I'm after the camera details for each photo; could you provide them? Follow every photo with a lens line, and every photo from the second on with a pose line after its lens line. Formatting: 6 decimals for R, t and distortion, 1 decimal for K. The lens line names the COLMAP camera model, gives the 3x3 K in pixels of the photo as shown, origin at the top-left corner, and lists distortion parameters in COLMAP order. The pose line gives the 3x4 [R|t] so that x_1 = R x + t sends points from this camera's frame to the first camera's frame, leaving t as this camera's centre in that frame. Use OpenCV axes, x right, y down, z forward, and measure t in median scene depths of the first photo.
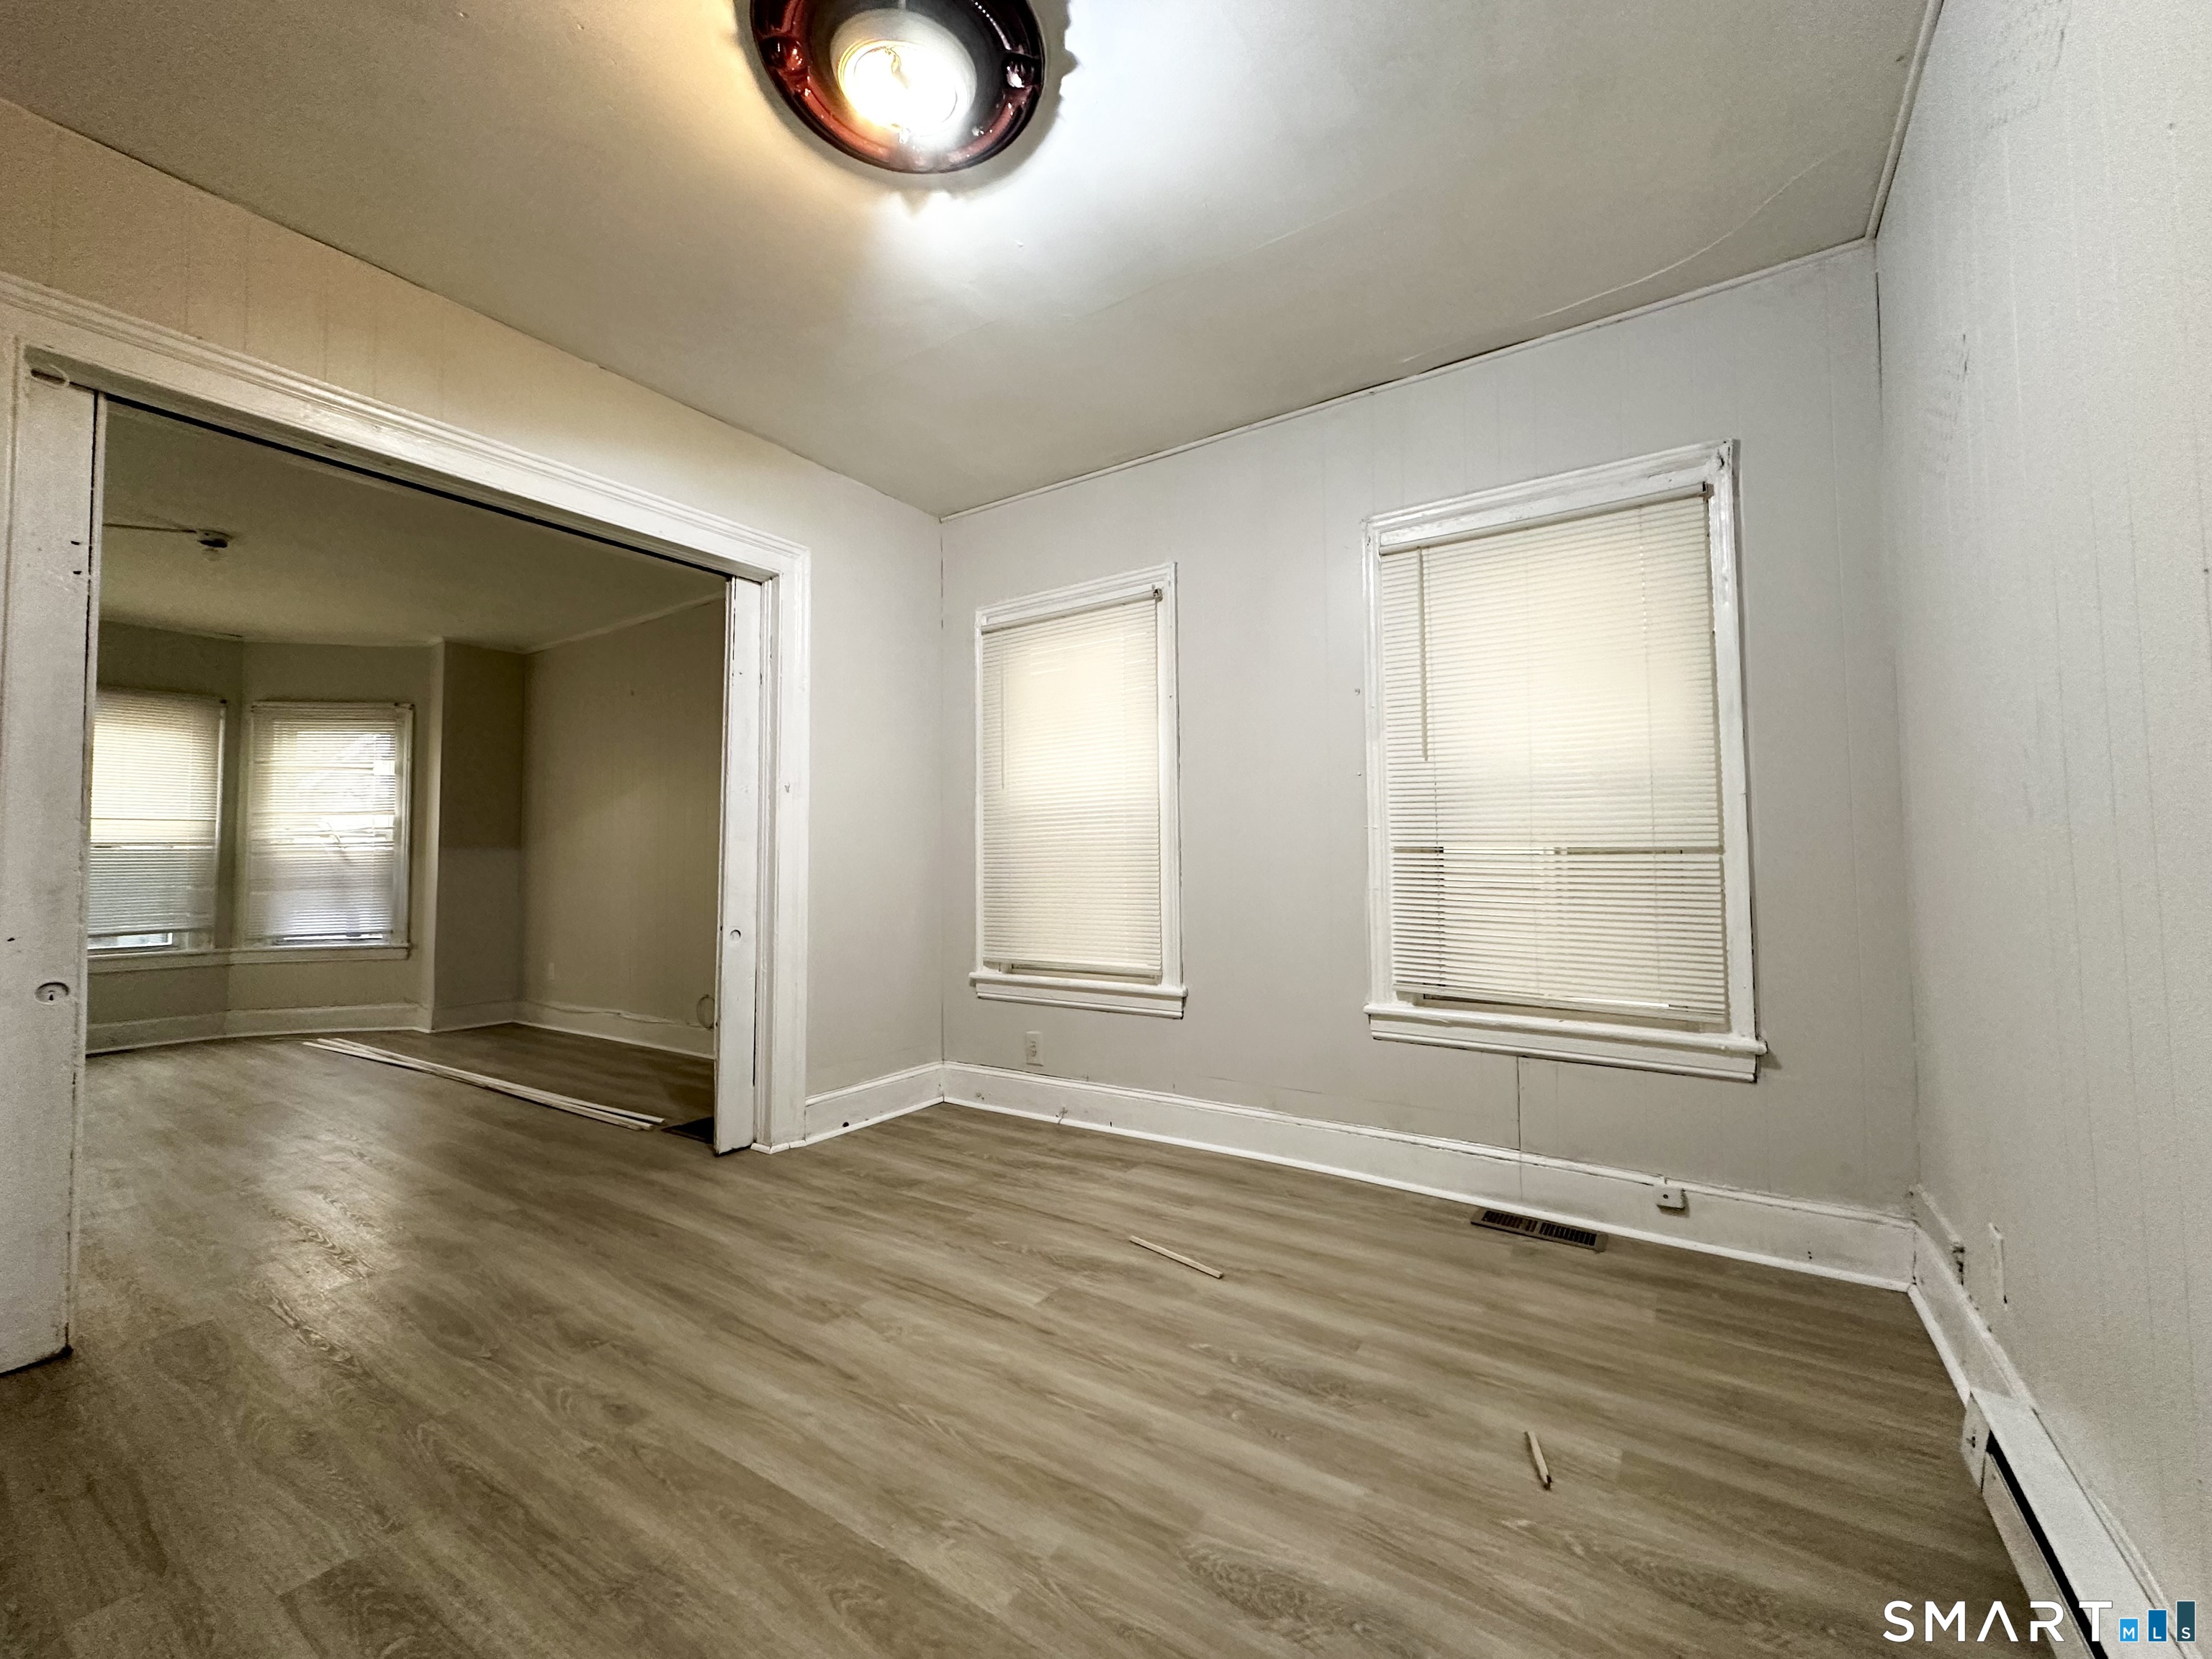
lens RADIAL K [[849.2, 0, 1106.0], [0, 849.2, 829.5], [0, 0, 1]] dist [0.001589, 0.000142]
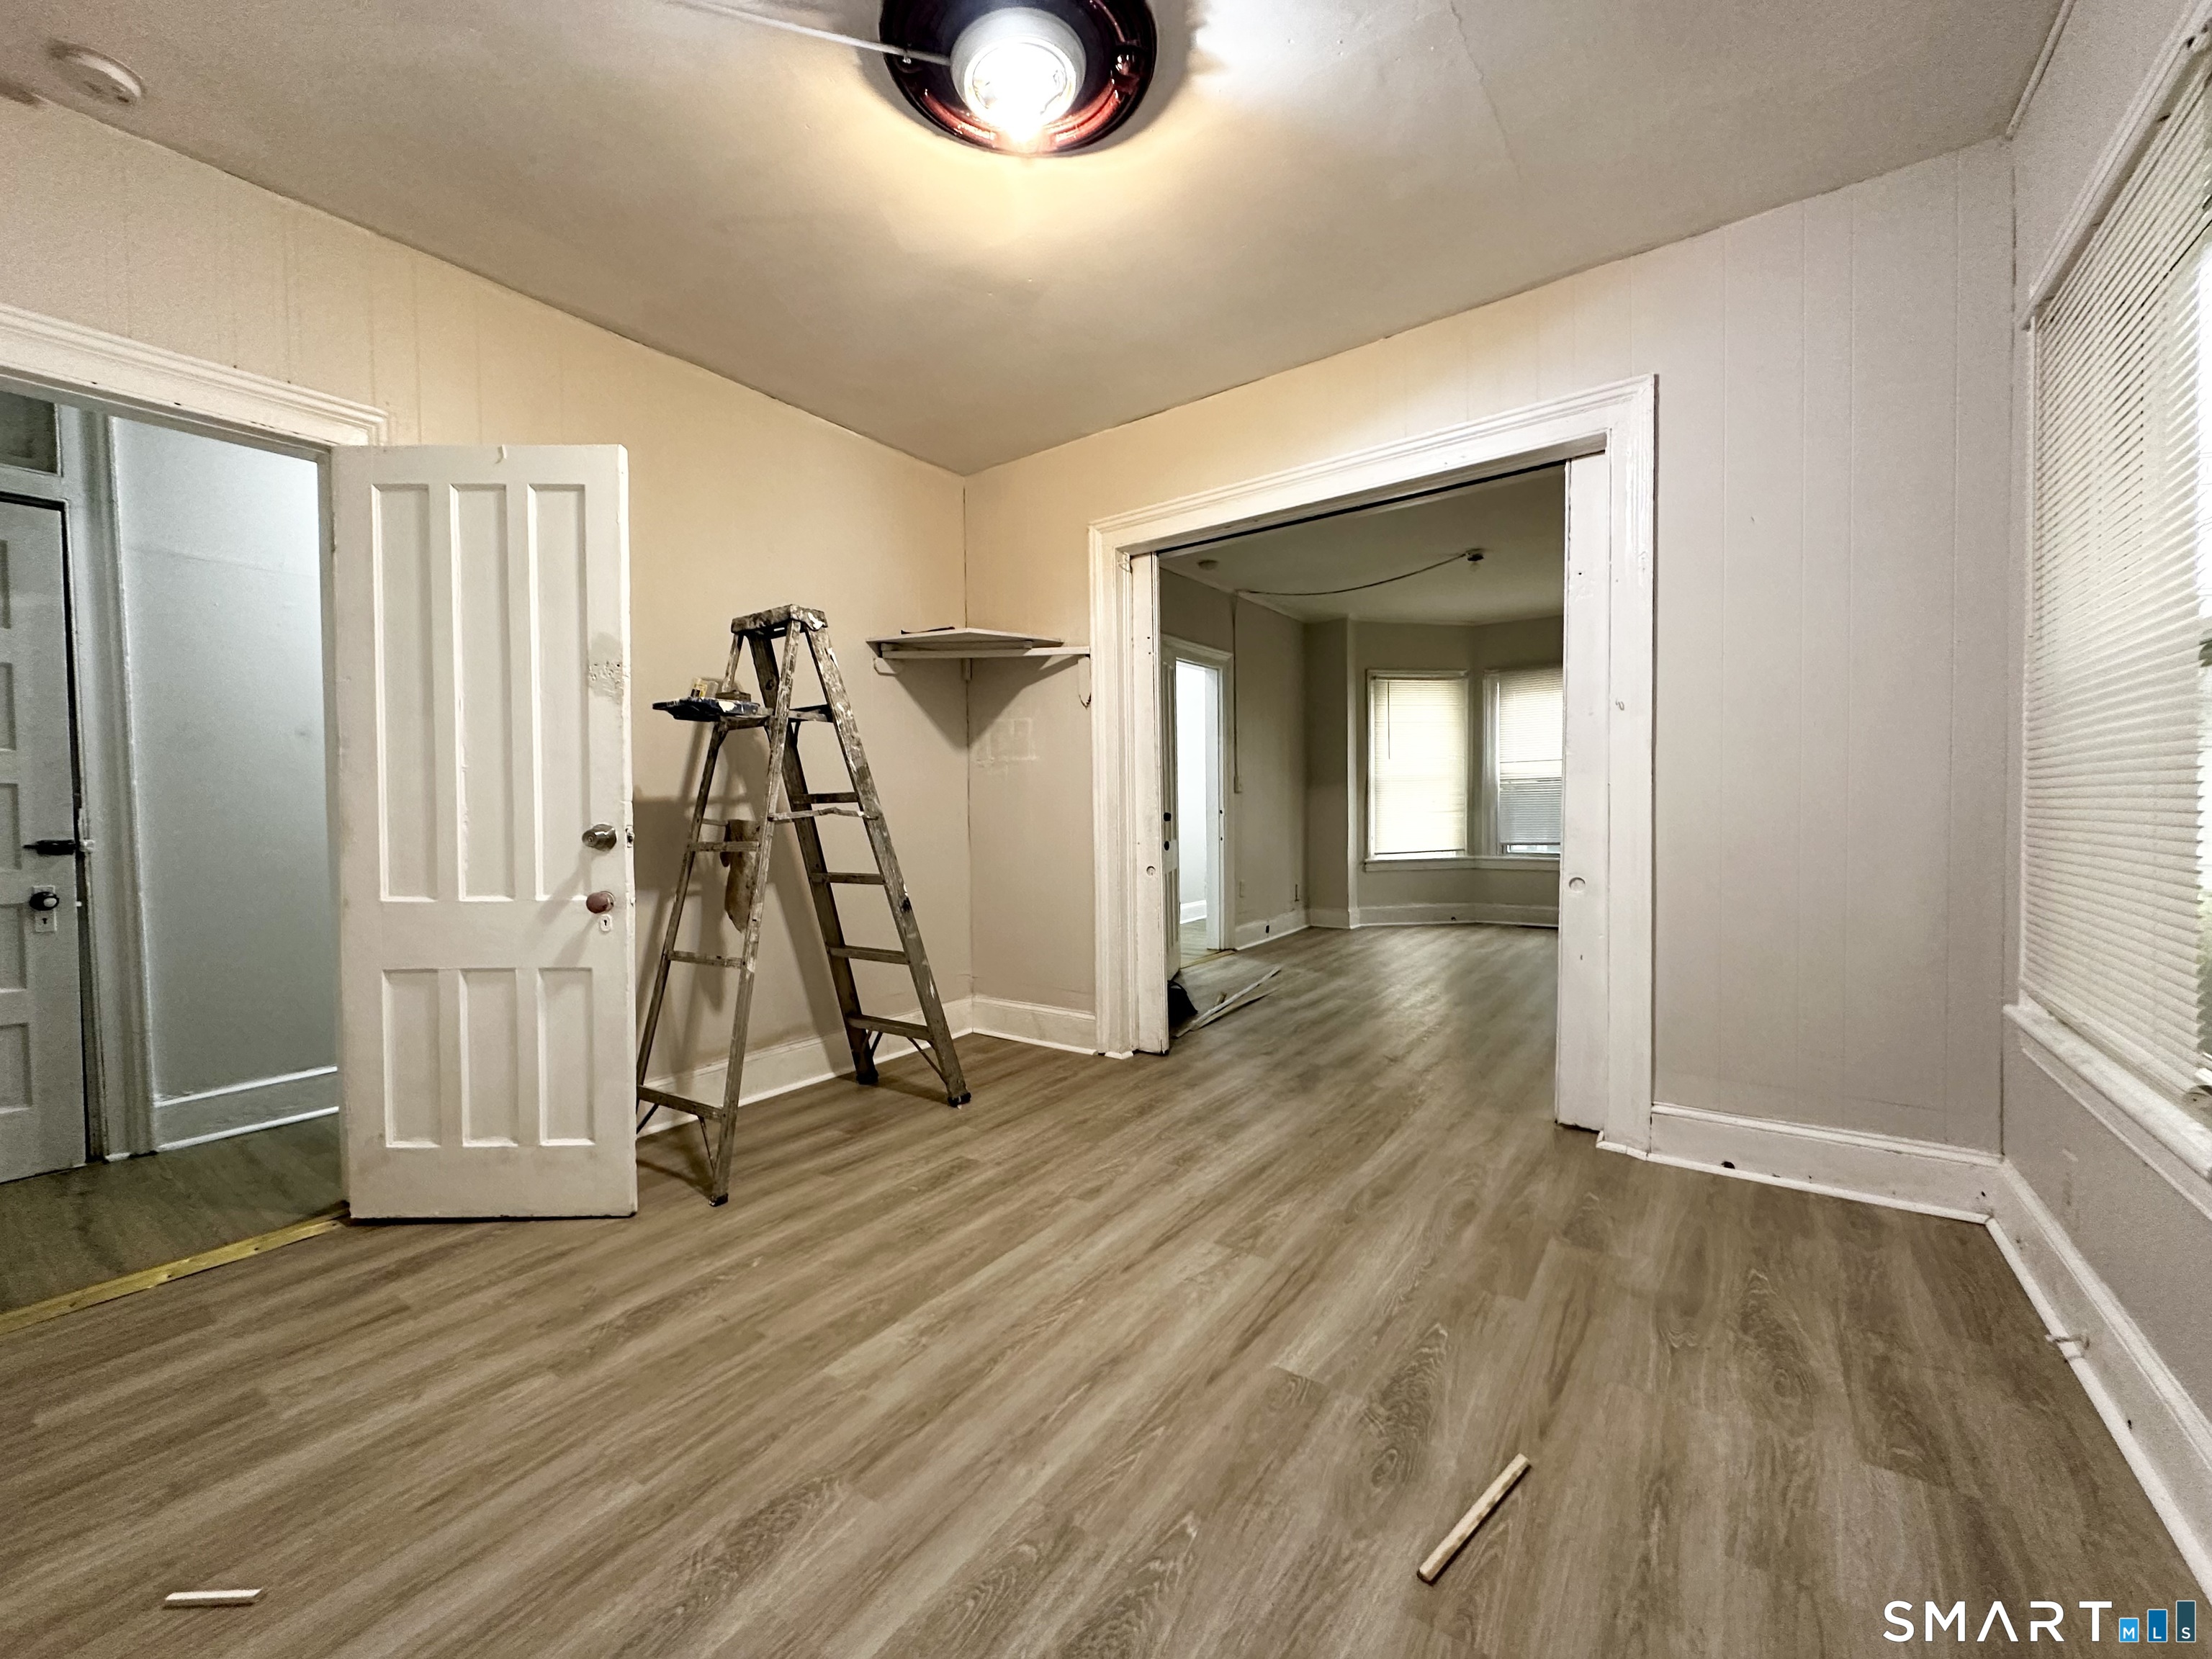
lens RADIAL K [[856.9, 0, 1106.0], [0, 856.9, 829.5], [0, 0, 1]] dist [-0.000869, 0.000015]
pose [[-0.005643, 0.037757, -0.999271, 0.695637], [0.061256, 0.997423, 0.037341, 0.012979], [0.998106, -0.061001, -0.007941, 0.863688]]
